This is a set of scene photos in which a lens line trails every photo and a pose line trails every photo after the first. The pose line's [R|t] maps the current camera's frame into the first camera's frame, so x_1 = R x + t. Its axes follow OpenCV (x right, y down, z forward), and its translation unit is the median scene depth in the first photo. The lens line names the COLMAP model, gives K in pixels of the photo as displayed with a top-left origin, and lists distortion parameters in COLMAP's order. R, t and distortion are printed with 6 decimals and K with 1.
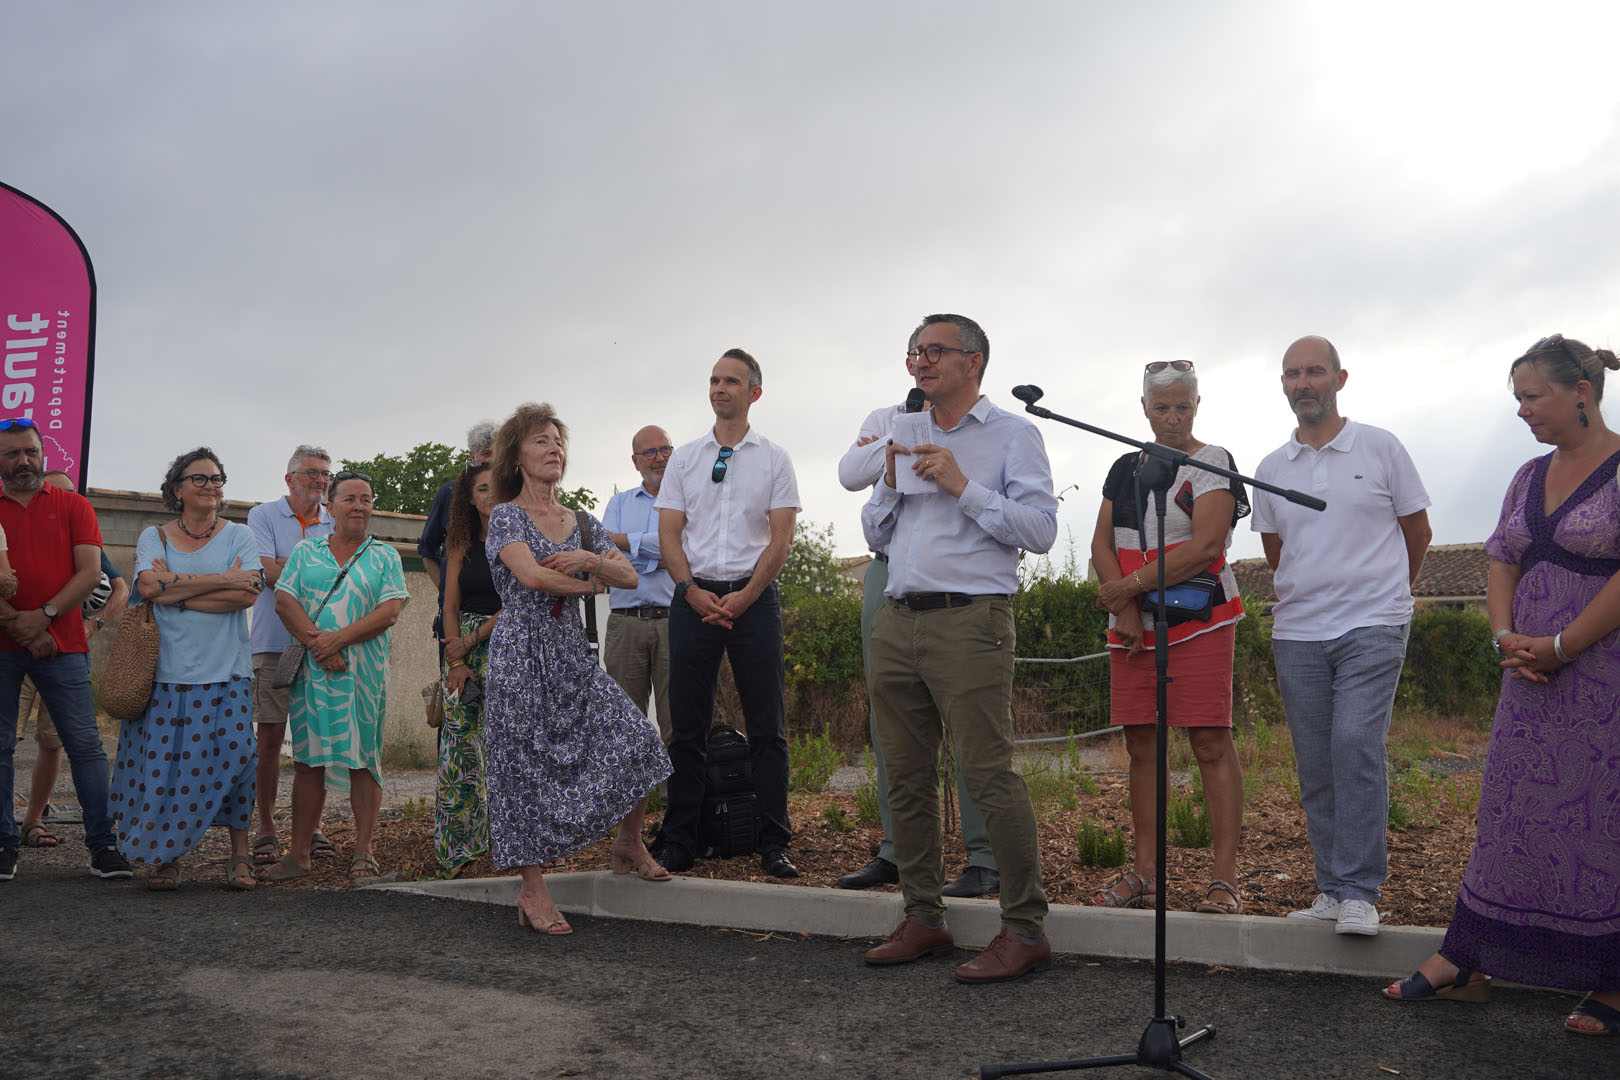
lens RADIAL K [[1366.7, 0, 810.8], [0, 1366.7, 531.9], [0, 0, 1]] dist [-0.193458, 0.209948]
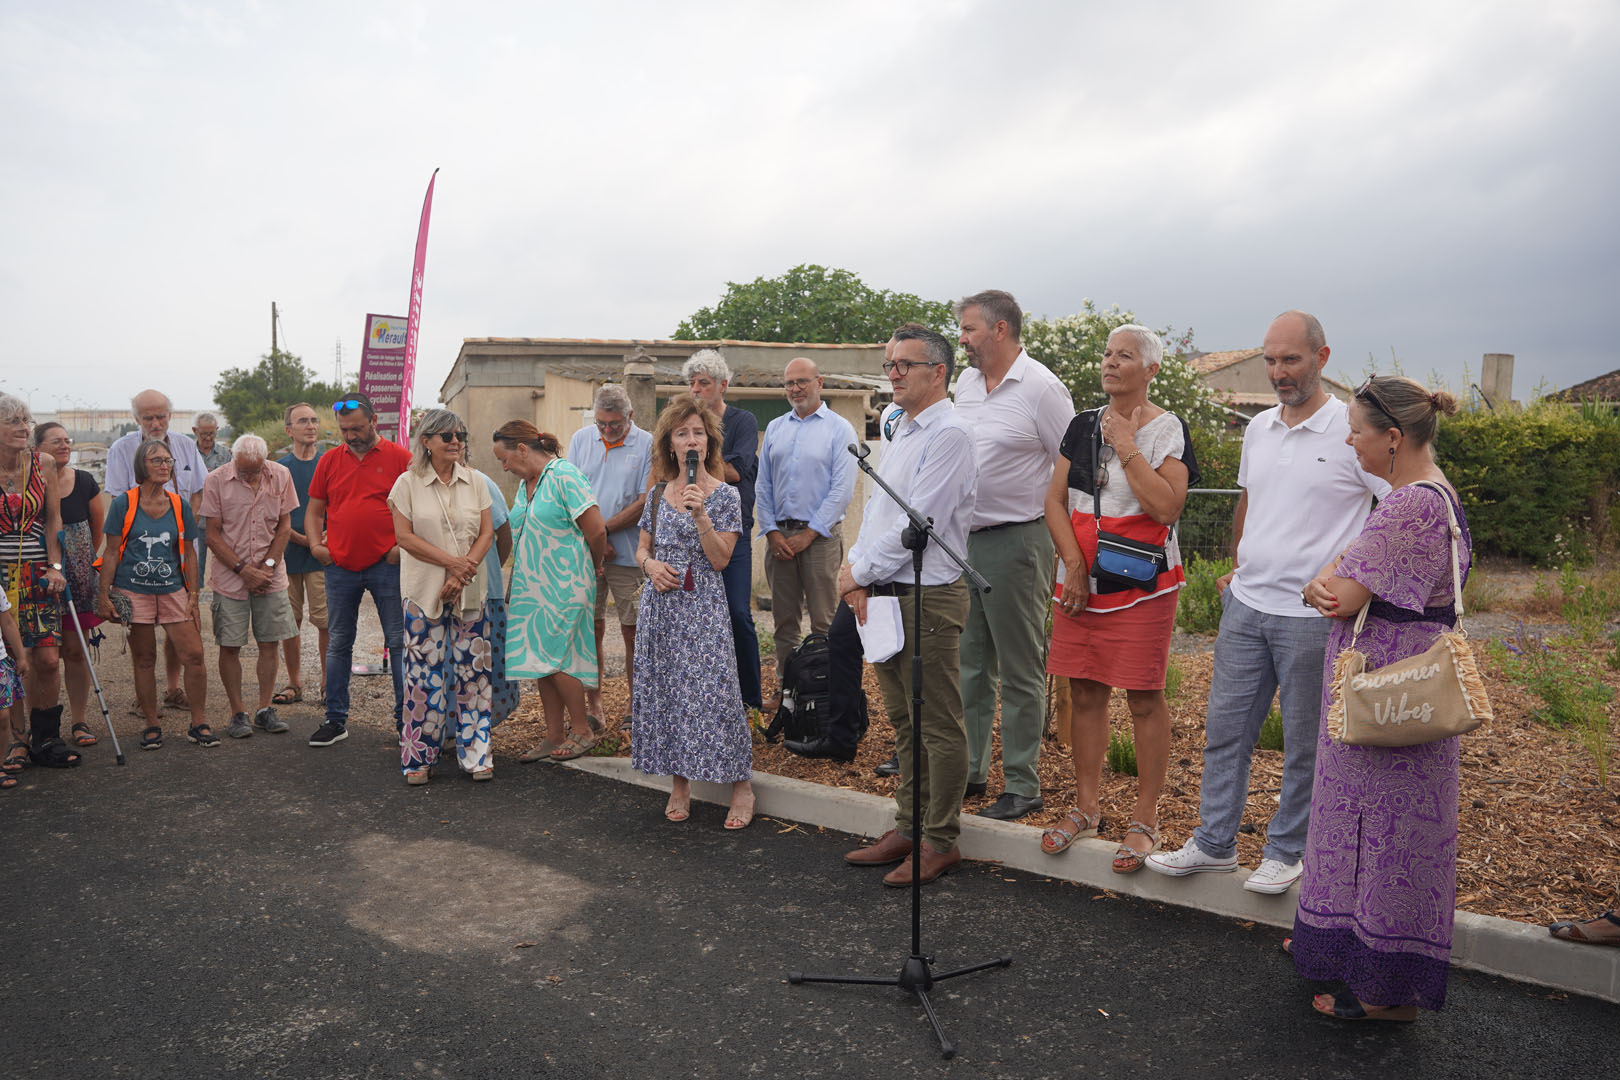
lens RADIAL K [[1366.7, 0, 810.8], [0, 1366.7, 531.9], [0, 0, 1]] dist [-0.193458, 0.209948]
pose [[0.948857, 0.004810, -0.315669, 0.380223], [0.046806, 0.986691, 0.155727, -0.167165], [0.312217, -0.162538, 0.936003, -0.134075]]
